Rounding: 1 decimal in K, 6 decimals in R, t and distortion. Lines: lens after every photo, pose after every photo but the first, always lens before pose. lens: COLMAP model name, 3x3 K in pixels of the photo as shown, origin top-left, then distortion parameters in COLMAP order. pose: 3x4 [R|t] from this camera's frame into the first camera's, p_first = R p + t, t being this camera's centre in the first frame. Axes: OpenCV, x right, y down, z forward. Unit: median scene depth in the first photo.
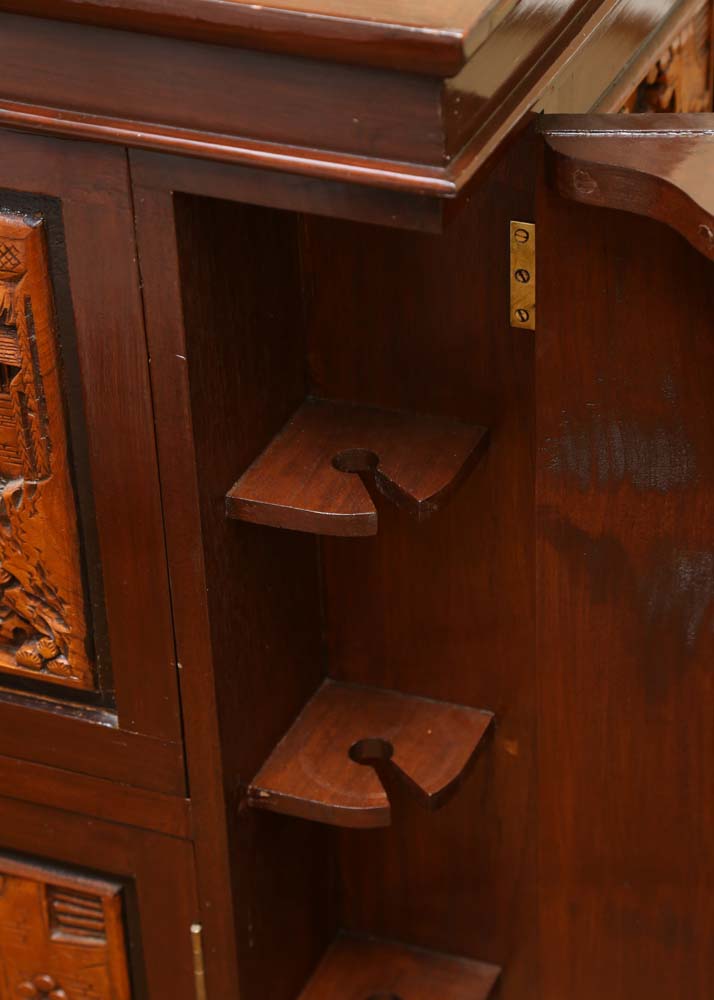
lens RADIAL K [[2664.7, 0, 357.0], [0, 2664.7, 500.0], [0, 0, 1]] dist [0.439181, 0.408083]
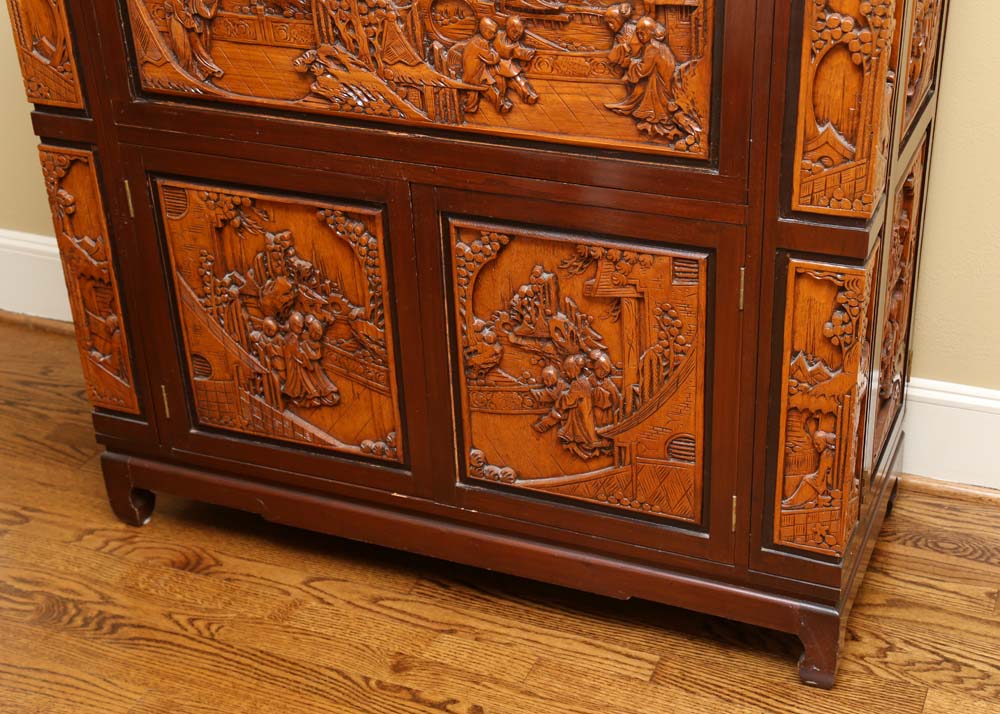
lens RADIAL K [[1594.7, 0, 501.3], [0, 1594.7, 361.7], [0, 0, 1]] dist [0.174837, 0.029758]
pose [[0.999992, -0.002103, 0.003345, -0.297260], [0.002280, 0.998548, -0.053821, 0.338702], [-0.003227, 0.053828, 0.998545, -0.433654]]
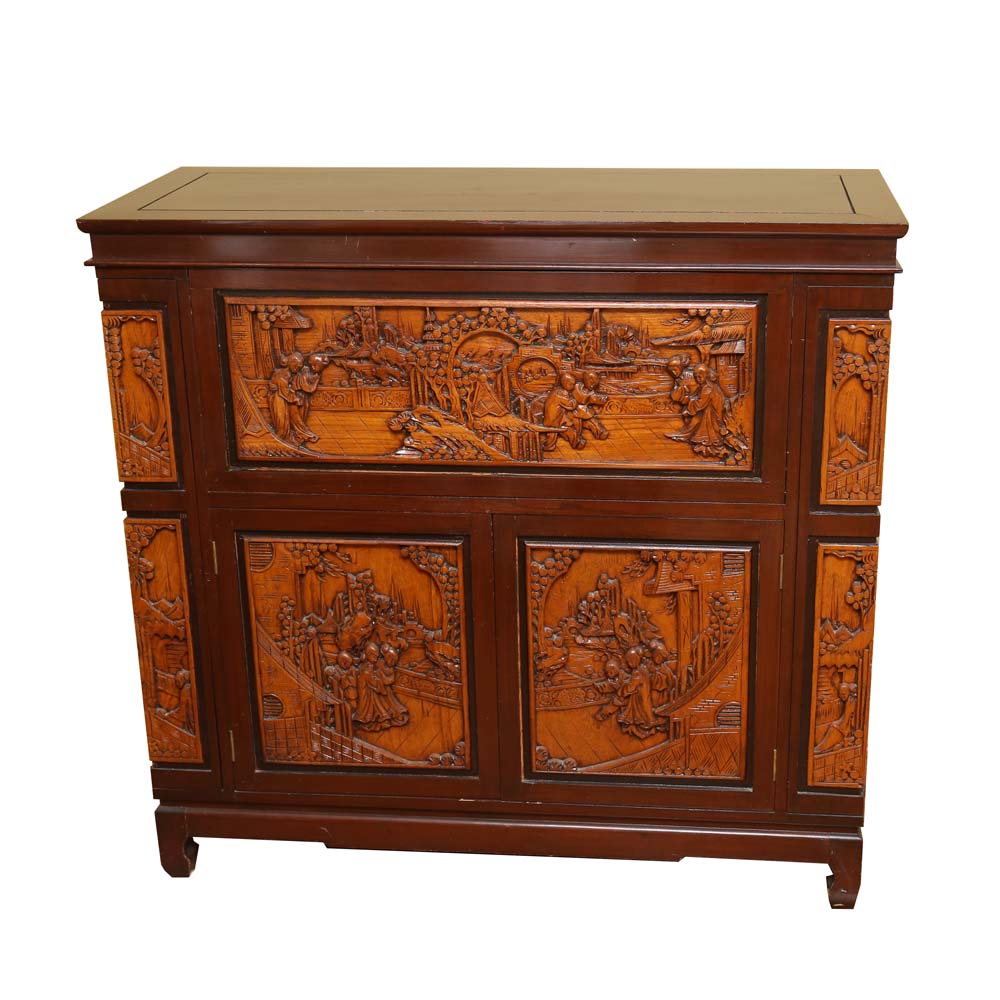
lens RADIAL K [[1669.9, 0, 565.6], [0, 1669.9, 498.8], [0, 0, 1]] dist [0.014698, 0.083325]
pose [[0.952577, -0.073630, 0.295255, -0.890976], [0.139568, 0.967925, -0.208909, 0.484058], [-0.270402, 0.240210, 0.932299, -0.728299]]
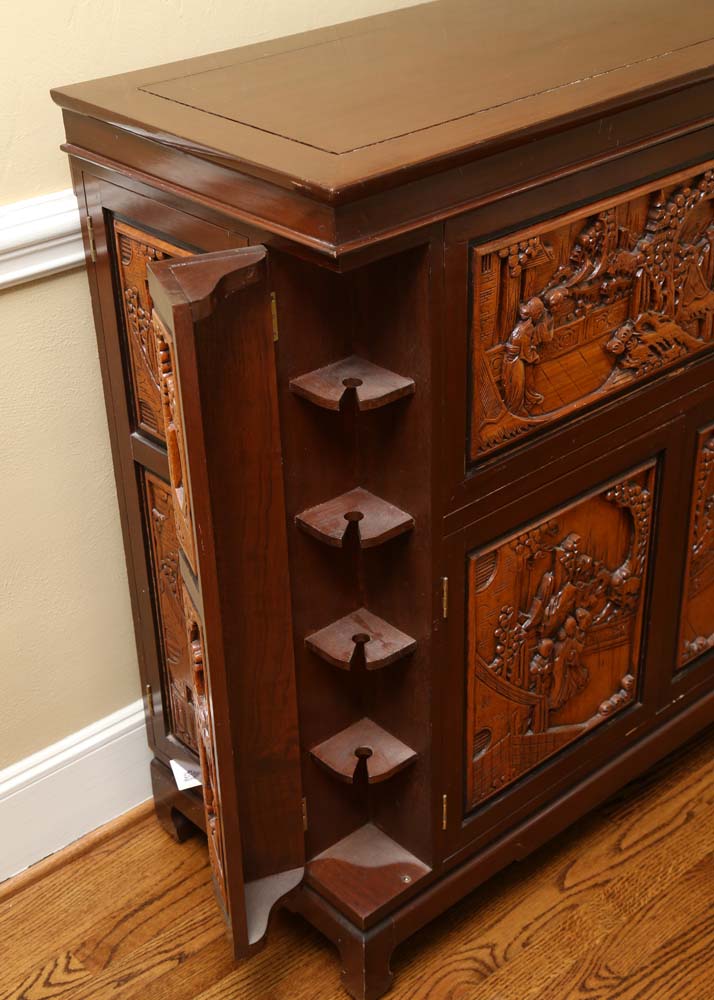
lens RADIAL K [[1478.6, 0, 357.0], [0, 1478.6, 500.0], [0, 0, 1]] dist [0.127023, 0.058649]
pose [[0.419712, -0.429882, 0.799401, -1.786424], [0.496926, 0.845841, 0.193953, -0.317776], [-0.759543, 0.315839, 0.568630, 0.584758]]
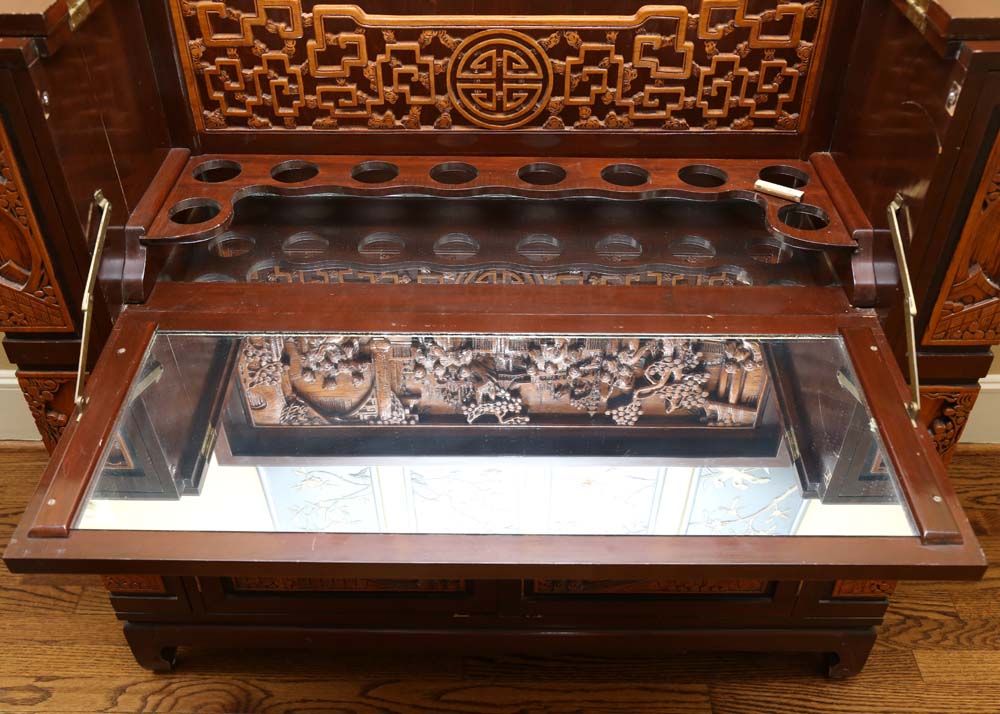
lens RADIAL K [[968.8, 0, 500.9], [0, 968.8, 359.8], [0, 0, 1]] dist [-0.045072, 0.090962]
pose [[0.921977, -0.213382, 0.323149, -0.670309], [0.175983, 0.974214, 0.141198, -0.057434], [-0.344946, -0.073313, 0.935755, 0.329048]]
